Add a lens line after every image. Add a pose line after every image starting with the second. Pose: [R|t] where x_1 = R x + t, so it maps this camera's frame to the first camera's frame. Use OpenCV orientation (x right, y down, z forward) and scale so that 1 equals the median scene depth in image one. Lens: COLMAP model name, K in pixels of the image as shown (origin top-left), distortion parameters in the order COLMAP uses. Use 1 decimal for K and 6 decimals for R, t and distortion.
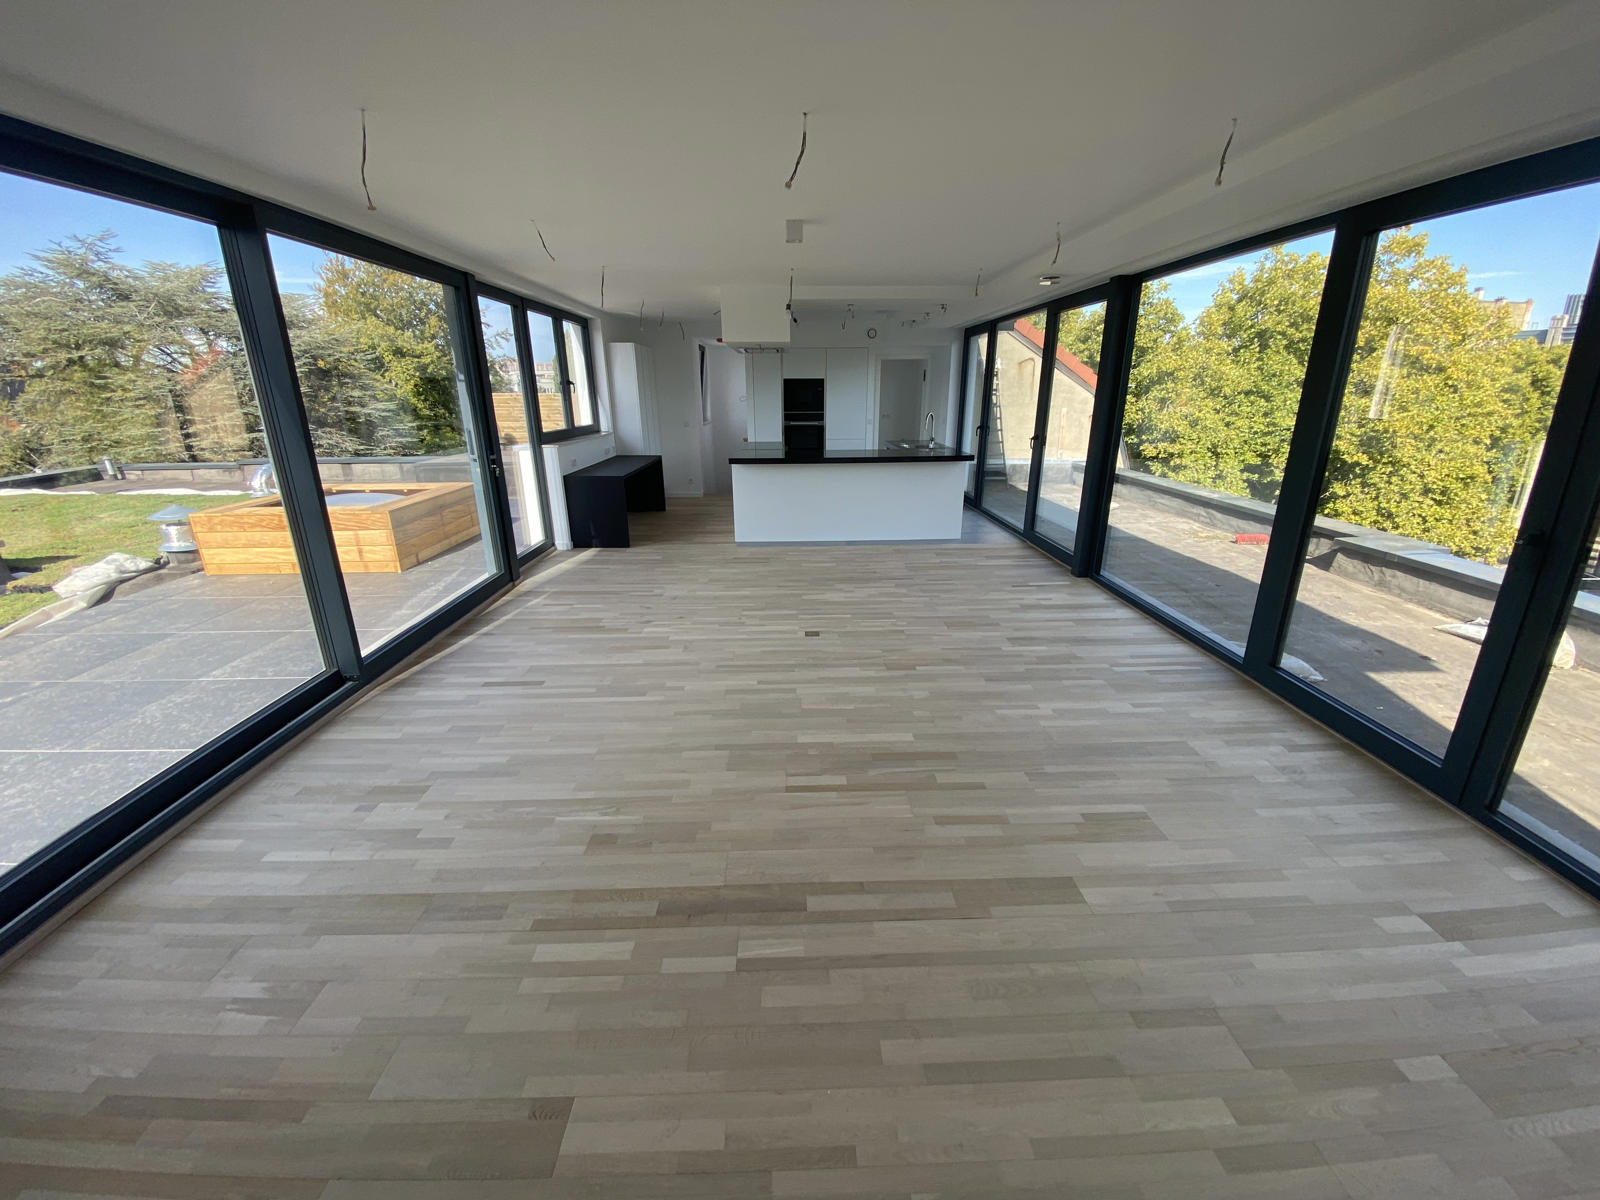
lens RADIAL K [[642.6, 0, 800.8], [0, 642.6, 593.6], [0, 0, 1]] dist [0.003824, -0.007842]
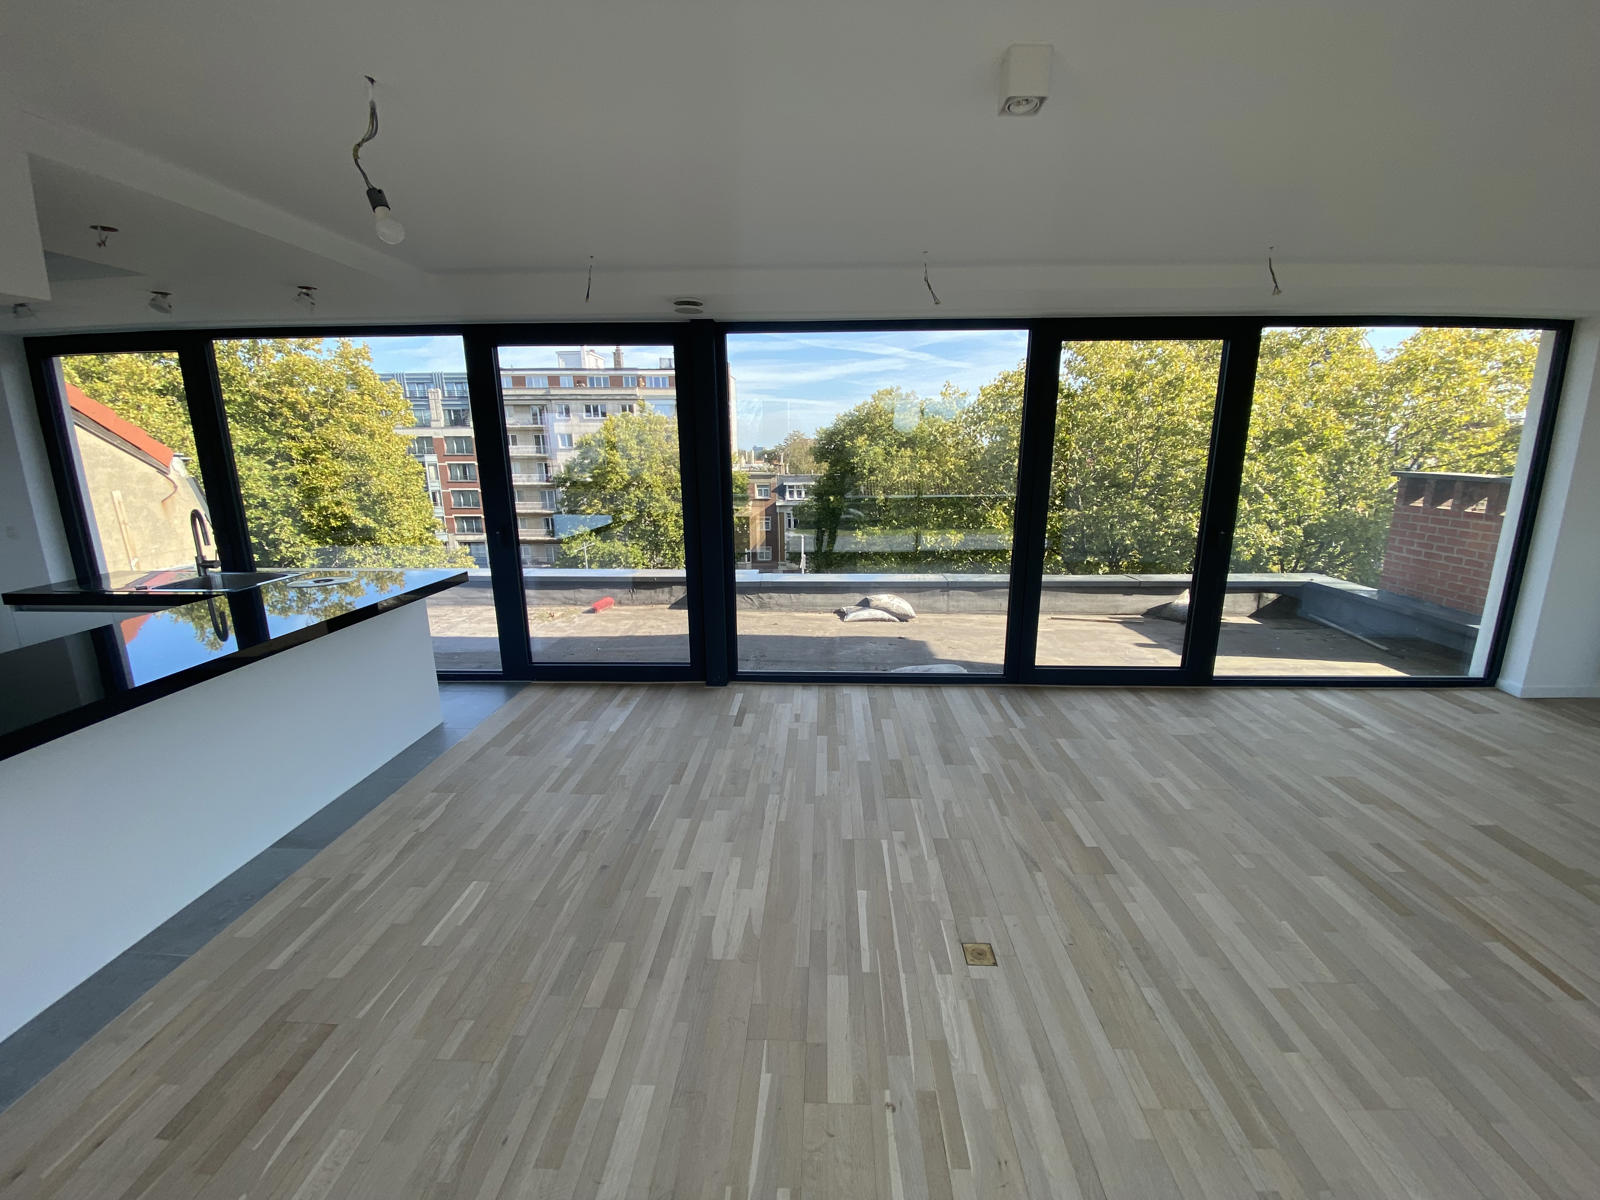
lens RADIAL K [[642.6, 0, 804.9], [0, 642.6, 600.0], [0, 0, 1]] dist [0.003824, -0.007842]
pose [[0.065956, -0.220926, 0.973058, -0.398890], [0.305766, 0.932742, 0.191047, -0.313738], [-0.949819, 0.284928, 0.129071, 0.992119]]
